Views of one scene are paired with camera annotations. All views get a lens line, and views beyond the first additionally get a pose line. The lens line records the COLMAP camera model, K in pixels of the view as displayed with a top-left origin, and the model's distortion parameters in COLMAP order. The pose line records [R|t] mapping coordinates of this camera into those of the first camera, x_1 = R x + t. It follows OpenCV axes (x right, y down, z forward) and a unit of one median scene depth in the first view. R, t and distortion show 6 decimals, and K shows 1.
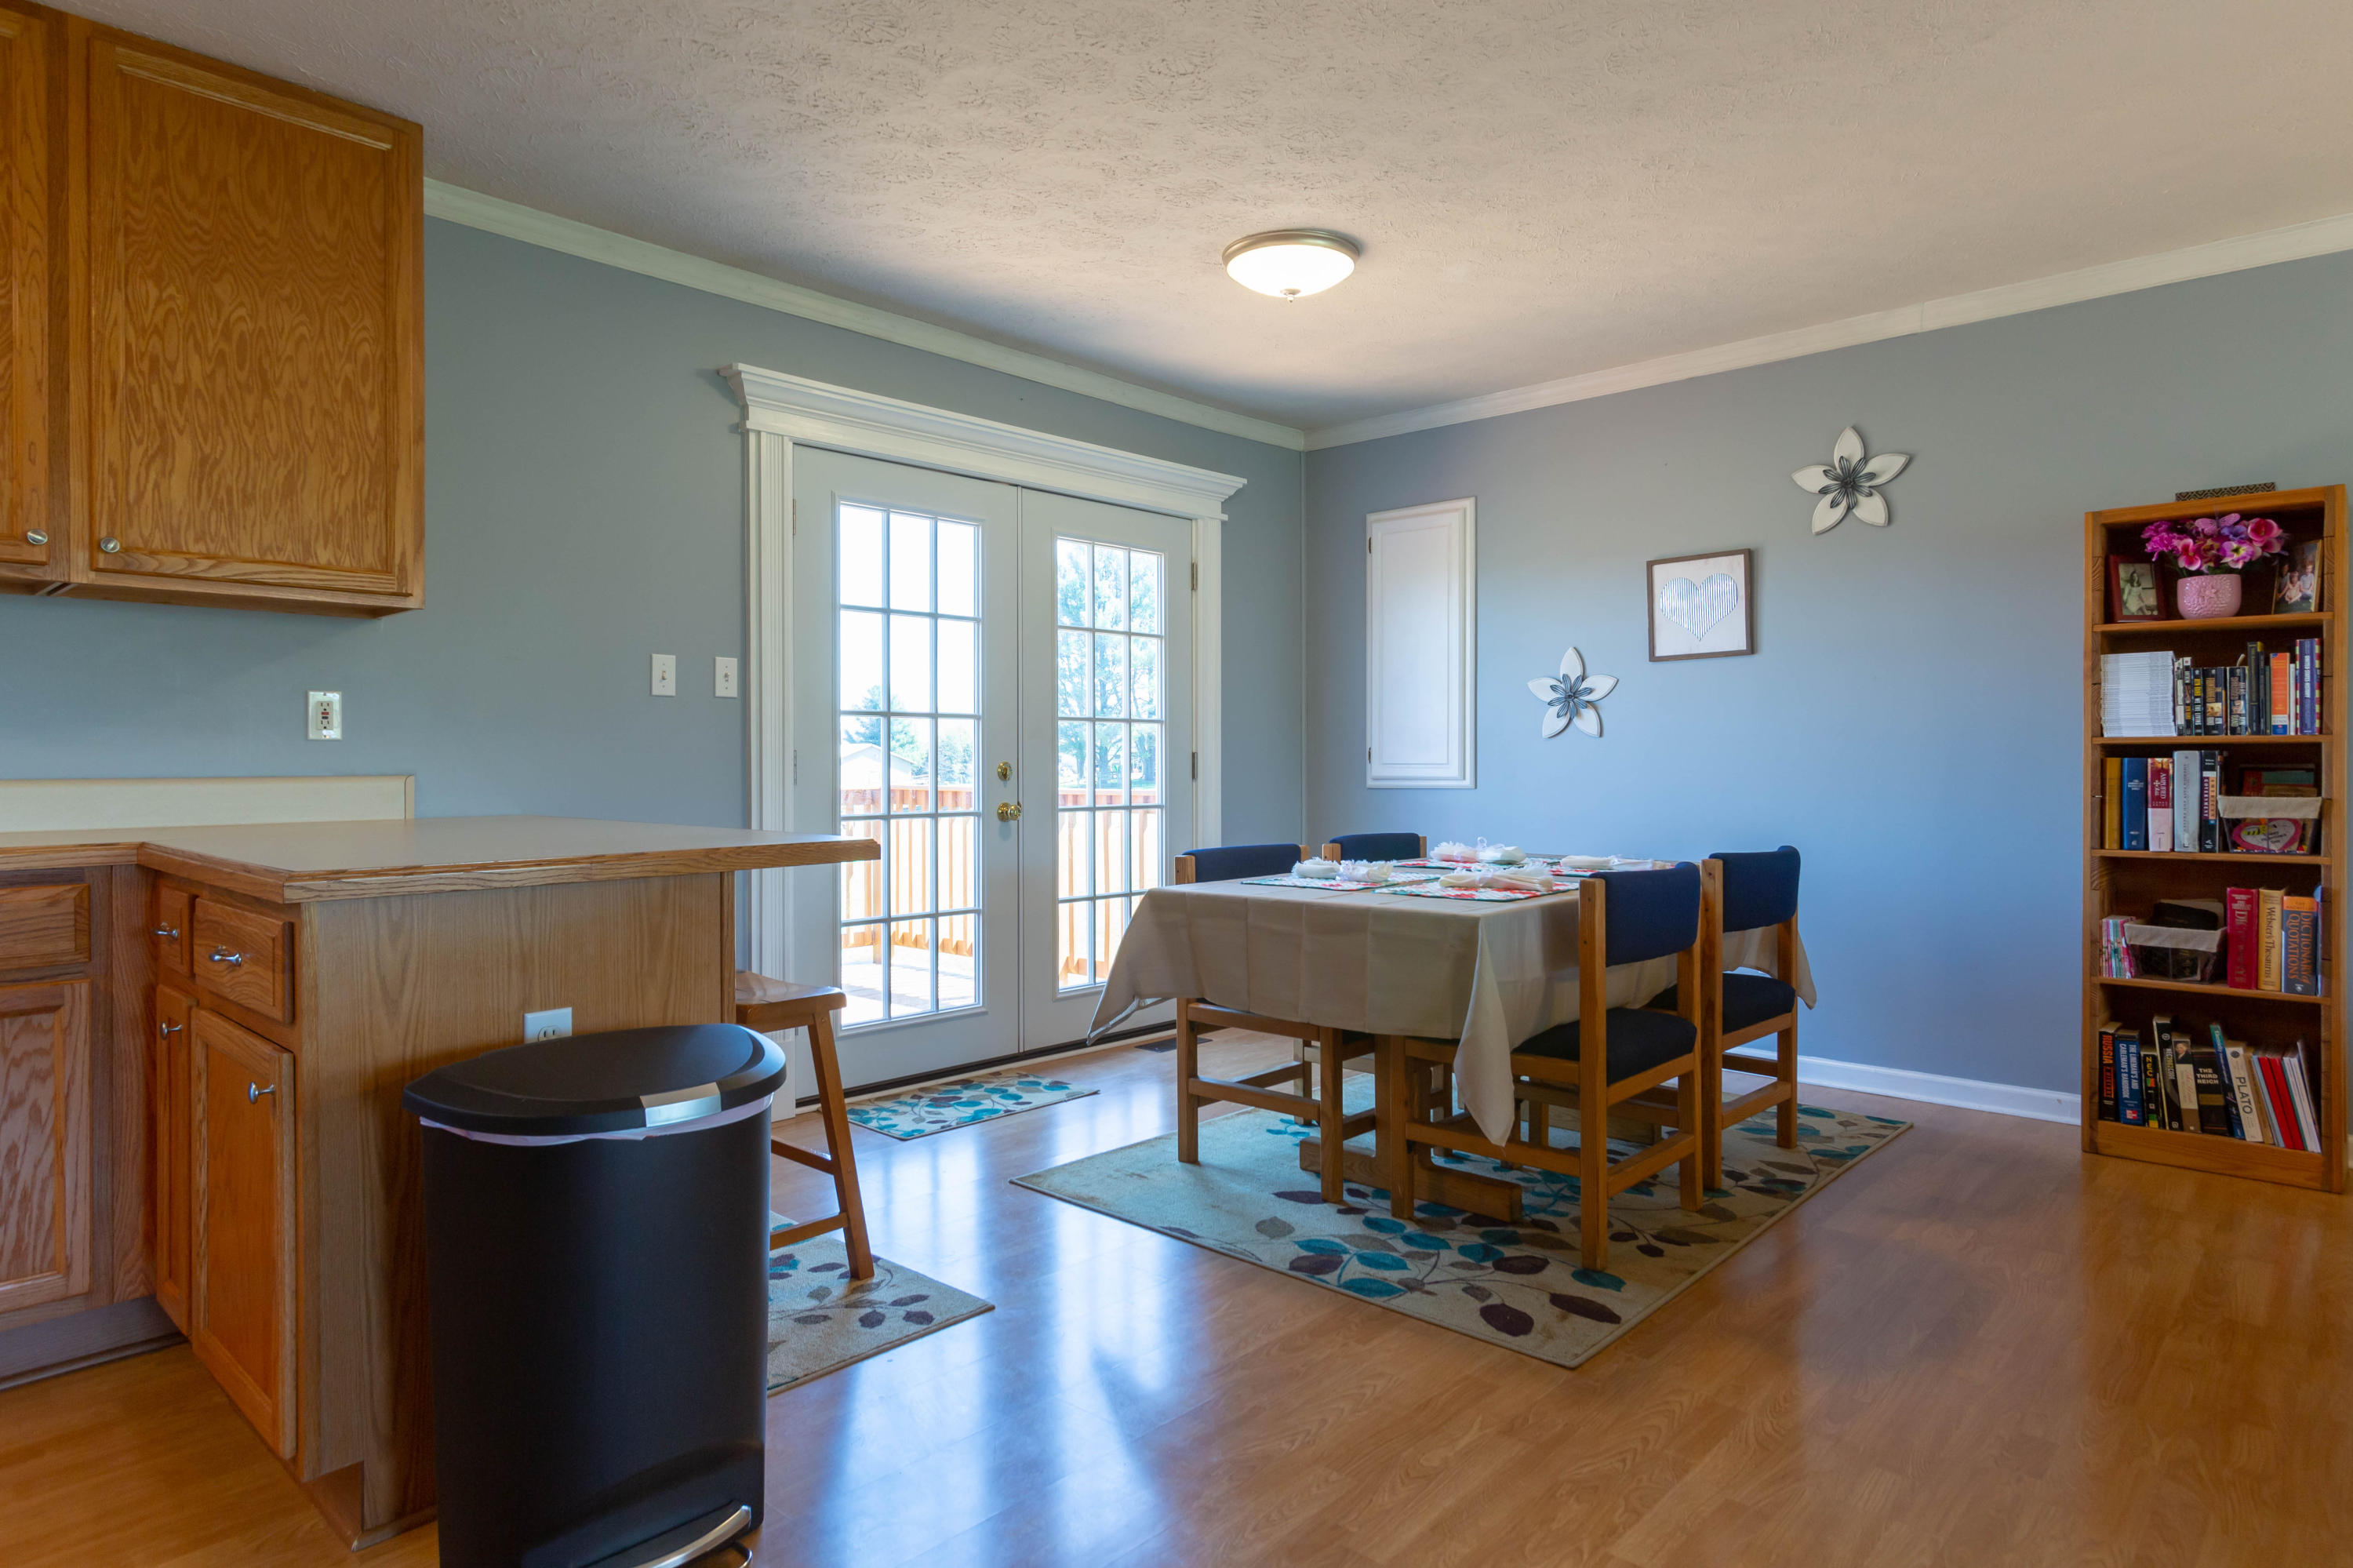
lens RADIAL K [[1306.0, 0, 1166.6], [0, 1306.0, 761.6], [0, 0, 1]] dist [0.018891, -0.000015]
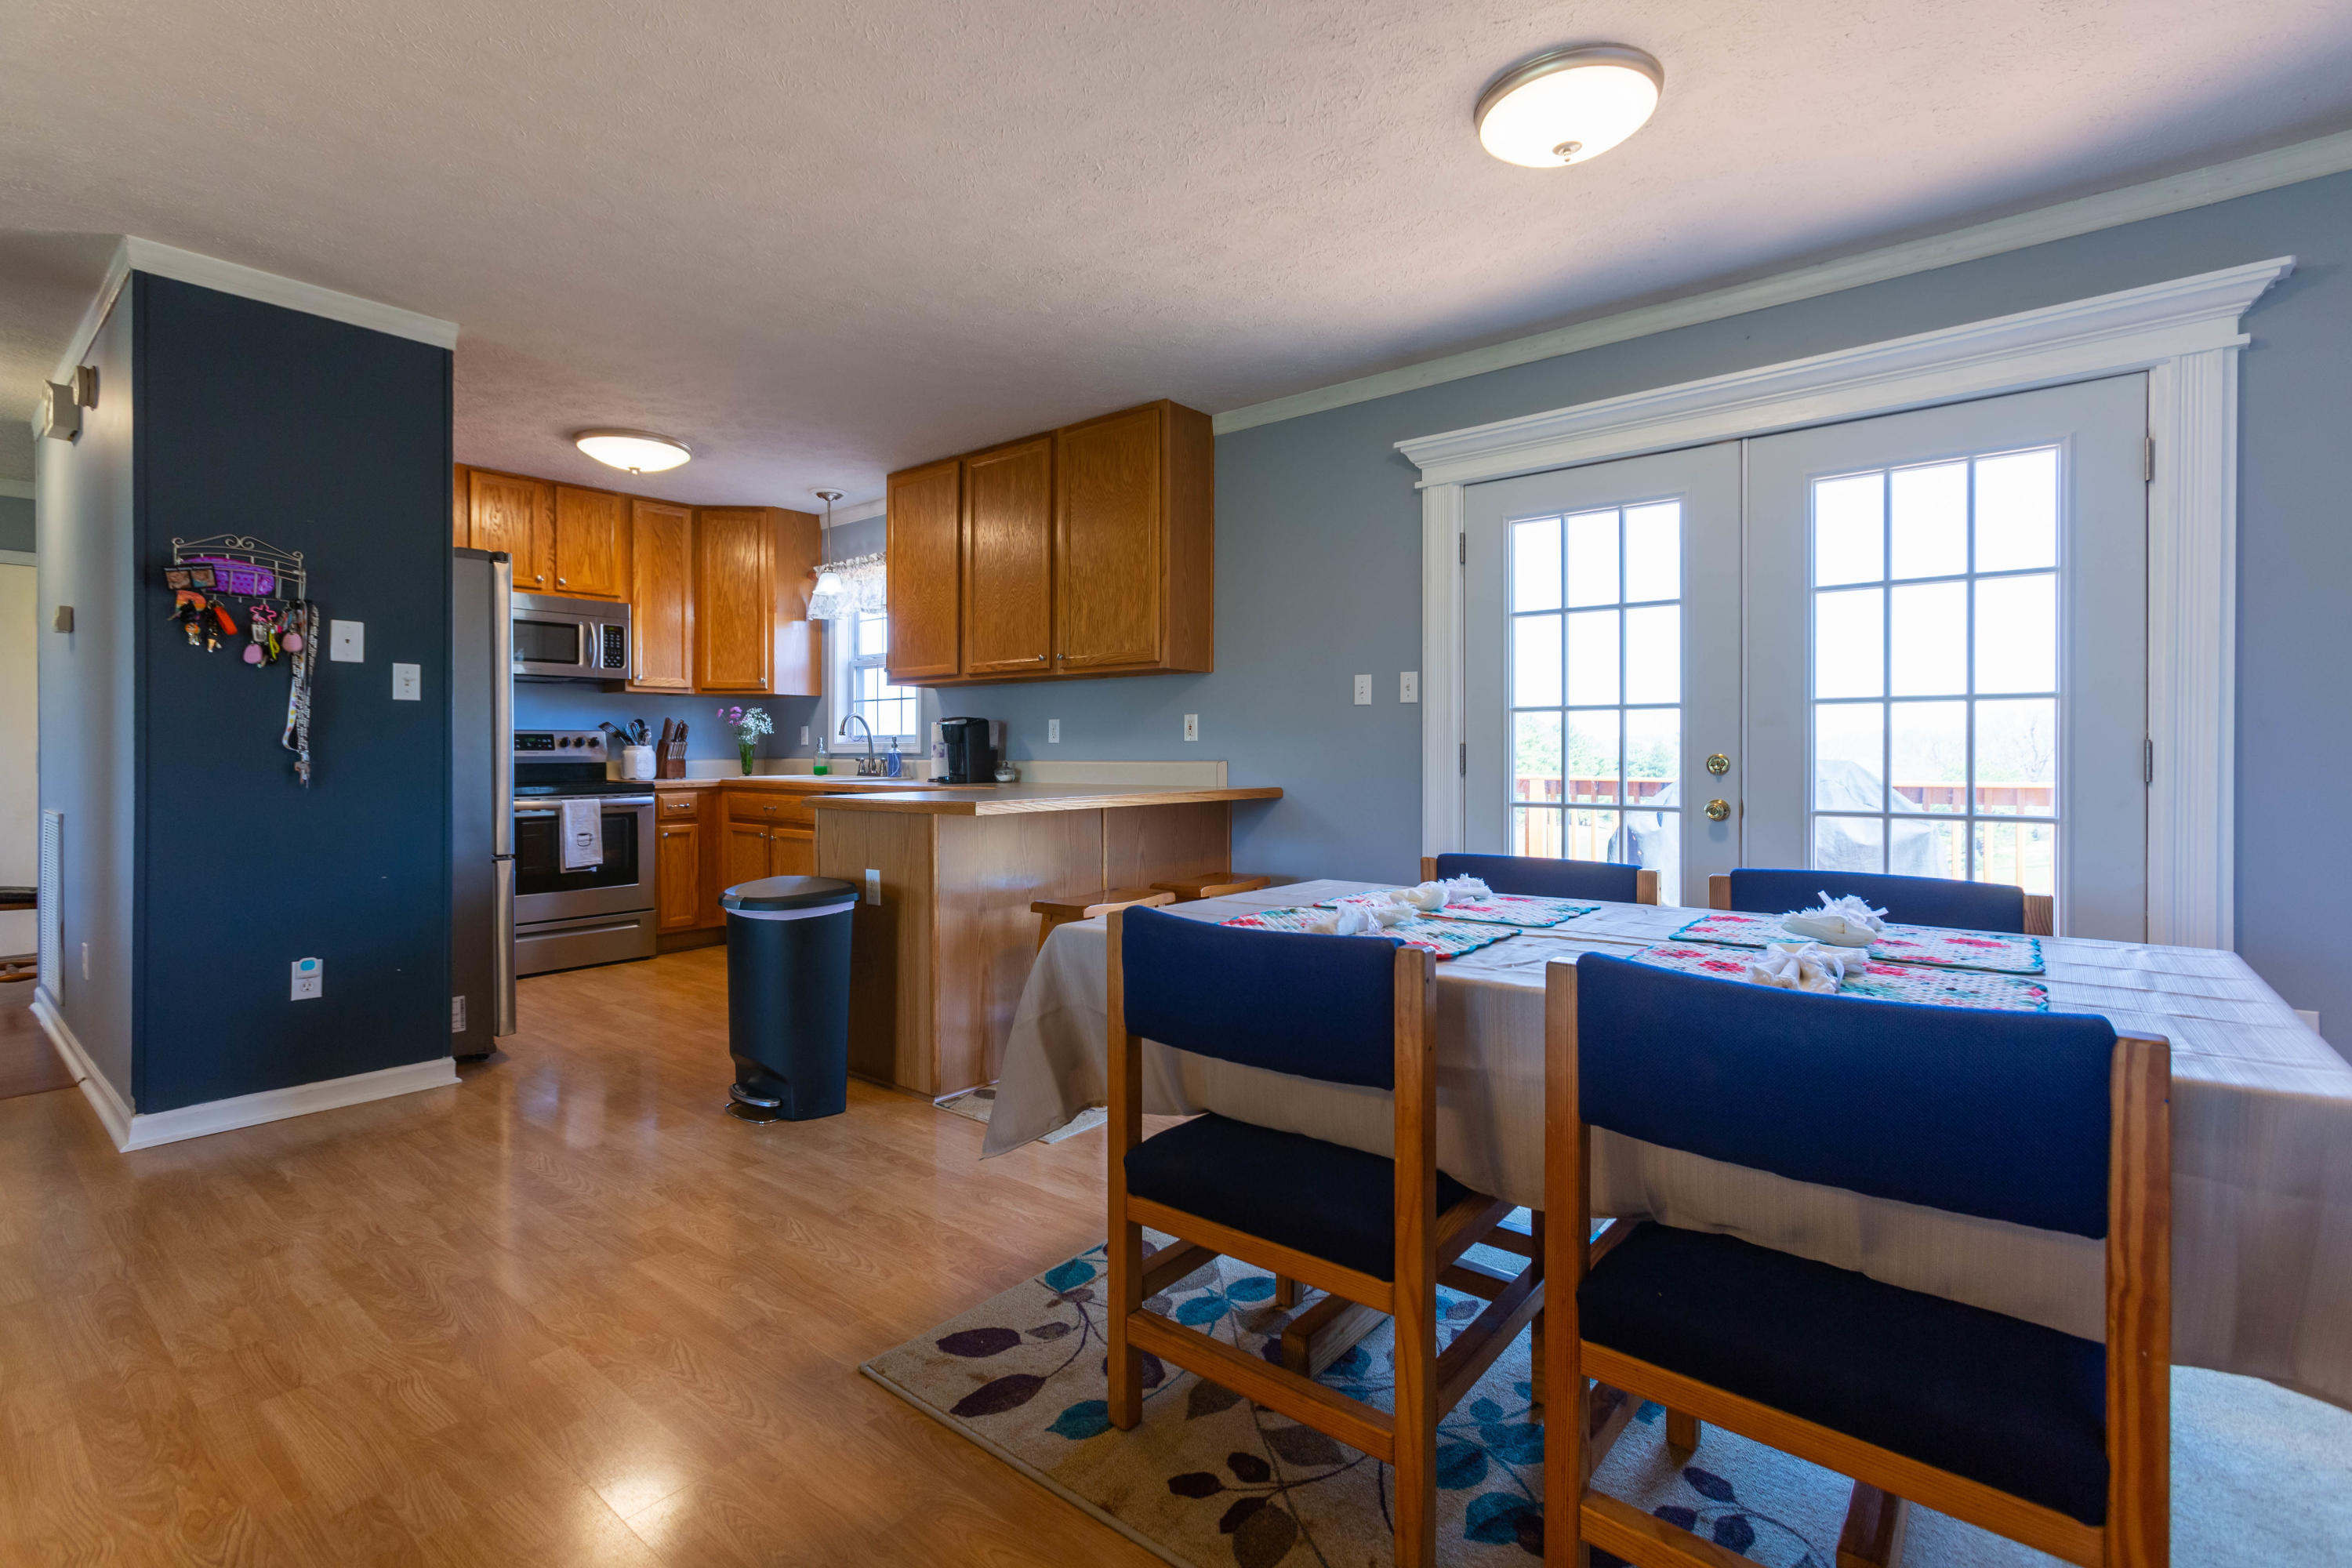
lens RADIAL K [[1096.6, 0, 1284.9], [0, 1096.6, 758.4], [0, 0, 1]] dist [0.000429, 0.000533]
pose [[0.105477, 0.010345, -0.994368, 0.723781], [-0.000478, 0.999946, 0.010352, -0.005734], [0.994422, -0.000617, 0.105477, 0.766674]]
